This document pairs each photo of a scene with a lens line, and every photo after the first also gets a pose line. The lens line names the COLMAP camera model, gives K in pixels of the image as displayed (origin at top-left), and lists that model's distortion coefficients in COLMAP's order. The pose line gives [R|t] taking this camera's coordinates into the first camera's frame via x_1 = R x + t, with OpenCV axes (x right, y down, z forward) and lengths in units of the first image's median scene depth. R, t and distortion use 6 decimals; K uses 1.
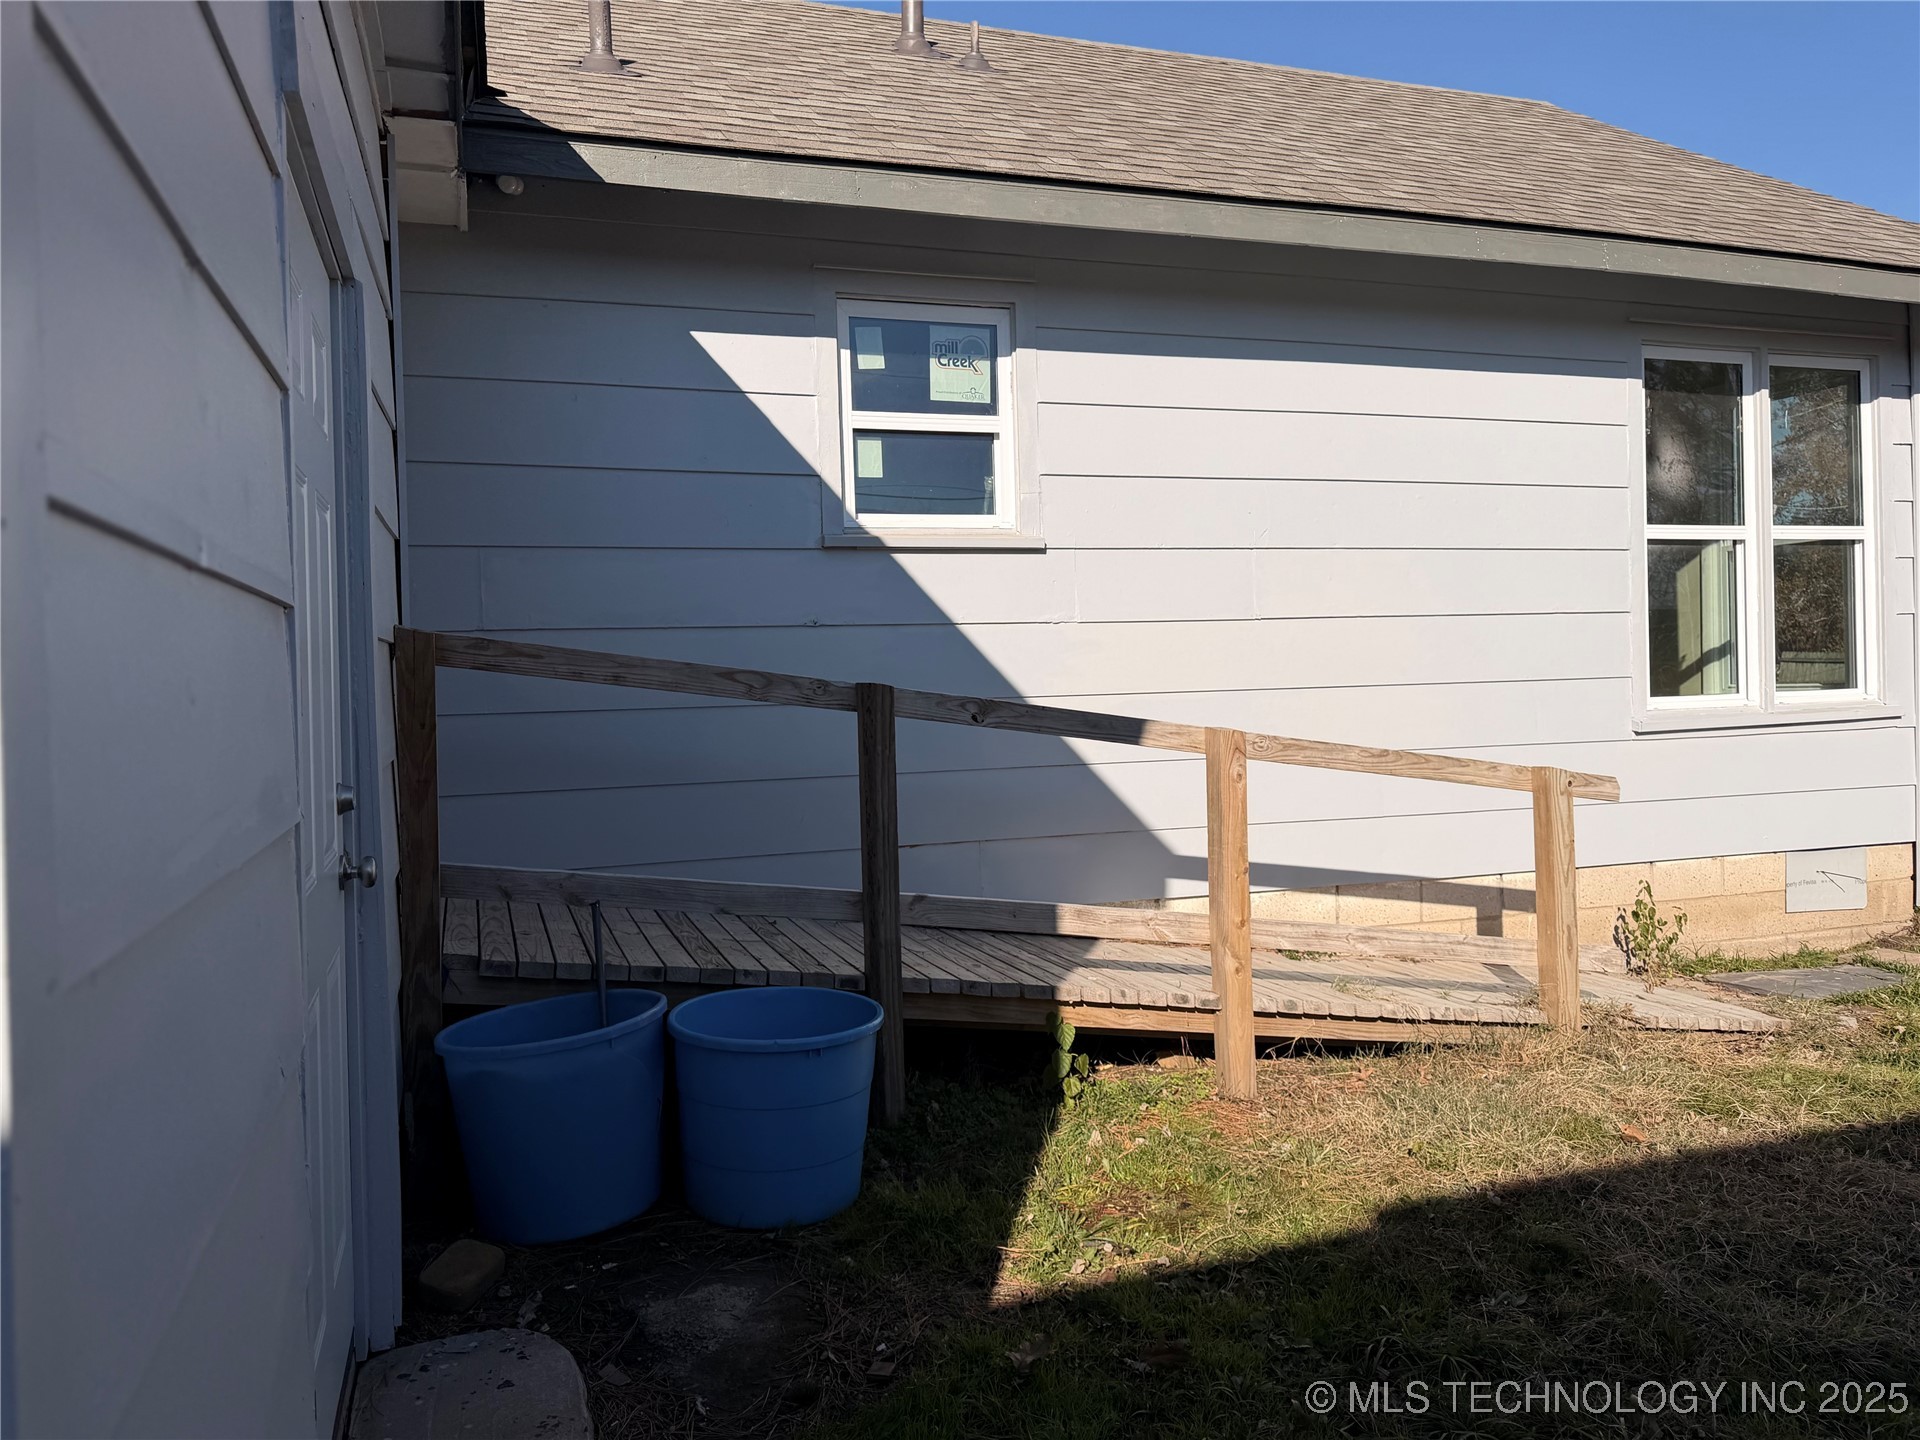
lens RADIAL K [[1356.5, 0, 960.0], [0, 1356.5, 720.0], [0, 0, 1]] dist [0.104101, -0.163739]
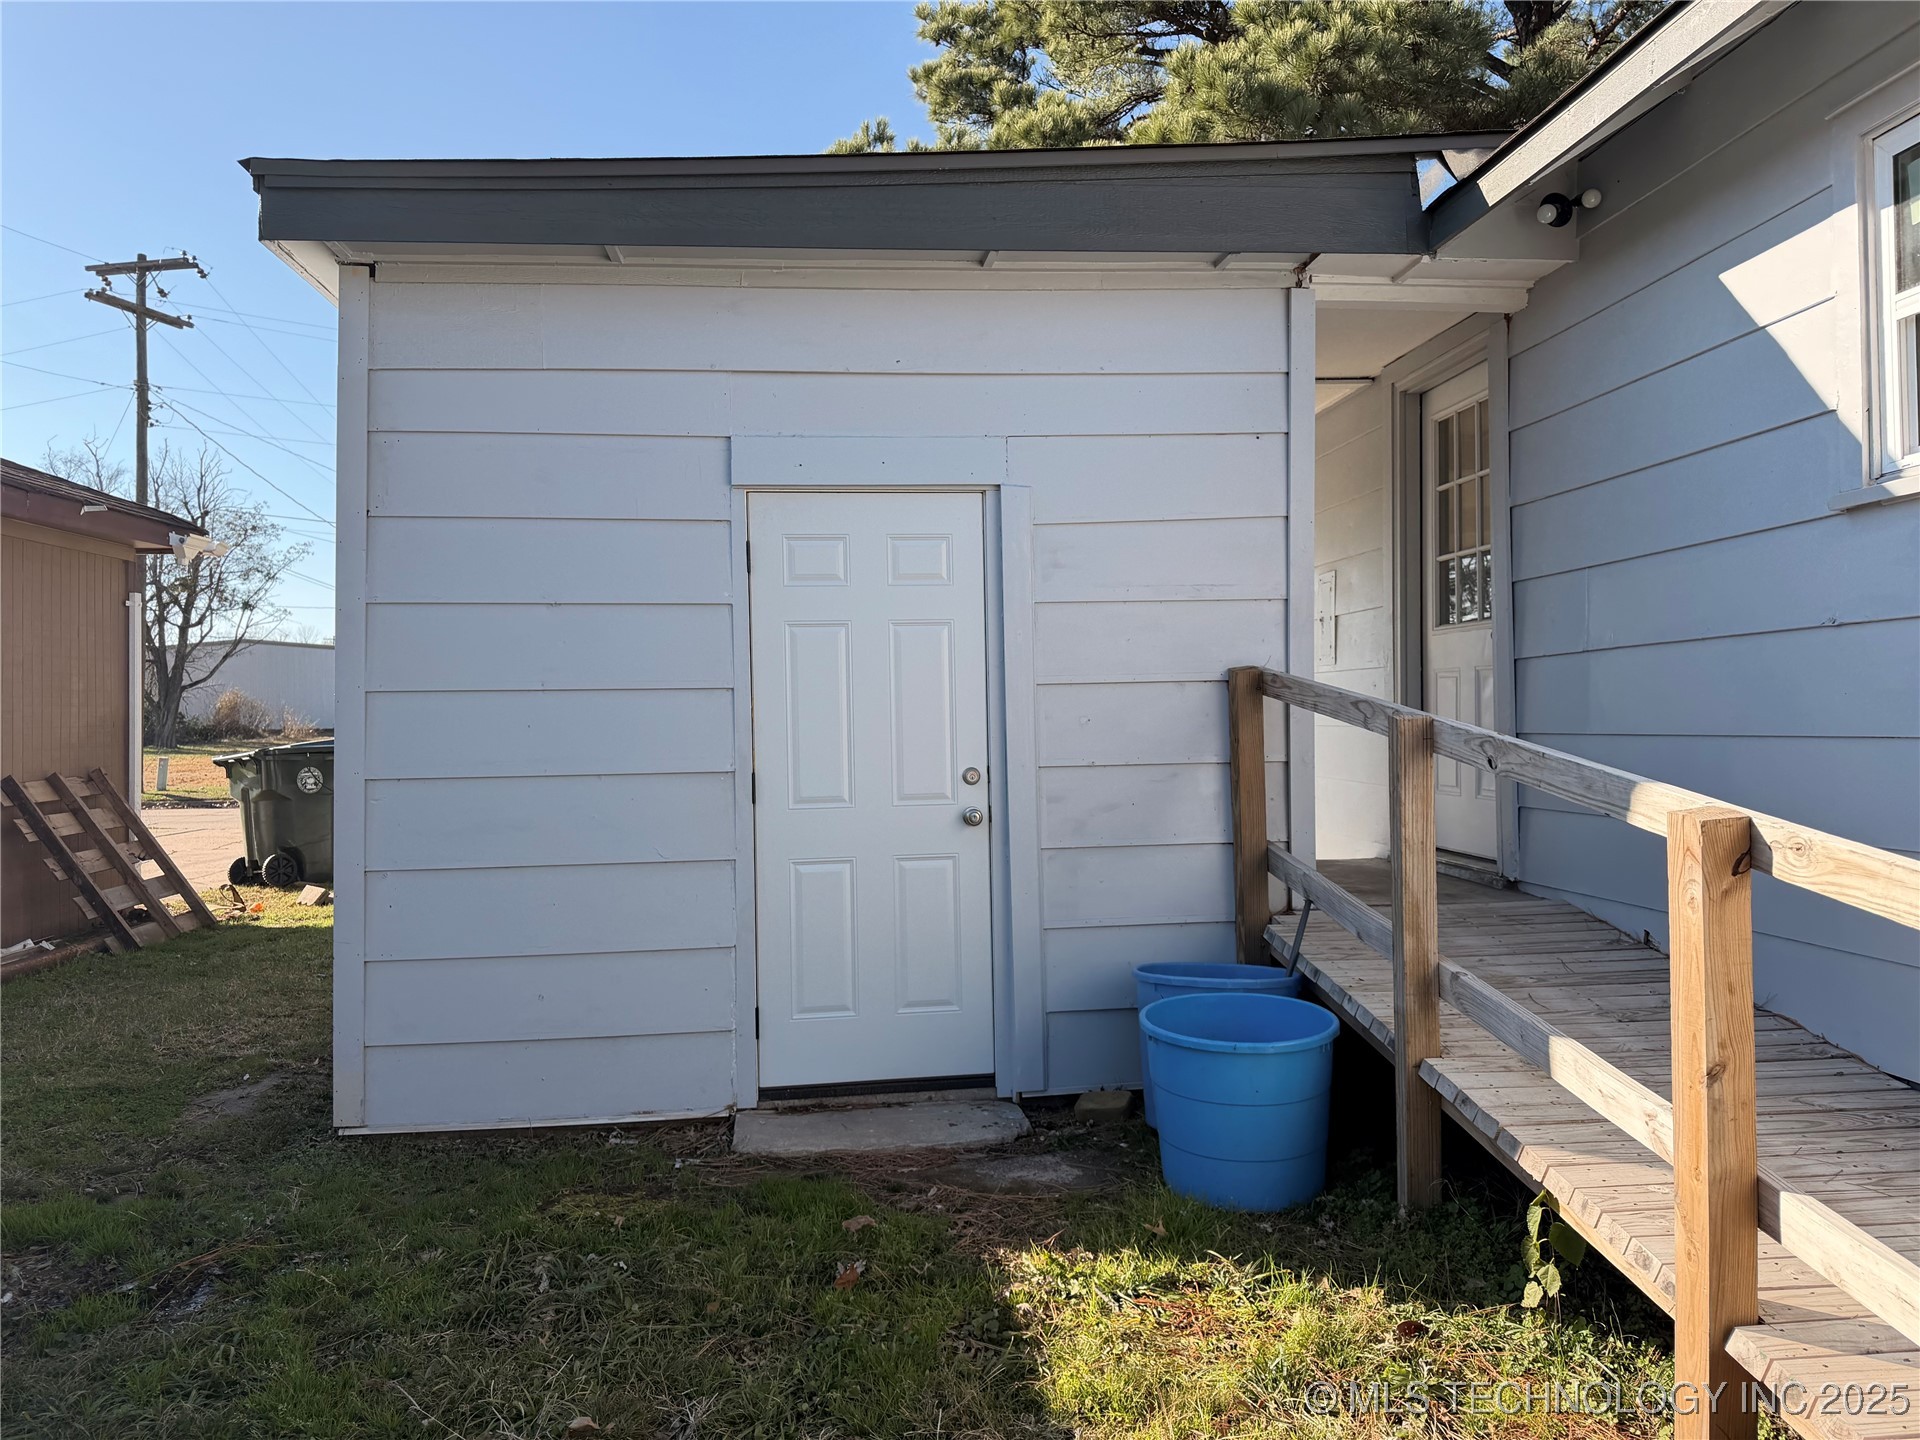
lens RADIAL K [[1356.5, 0, 960.0], [0, 1356.5, 720.0], [0, 0, 1]] dist [0.104101, -0.163739]
pose [[-0.234627, 0.023313, -0.971806, 0.707415], [-0.011033, 0.999584, 0.026644, -0.035941], [0.972023, 0.016974, -0.234272, 0.755427]]
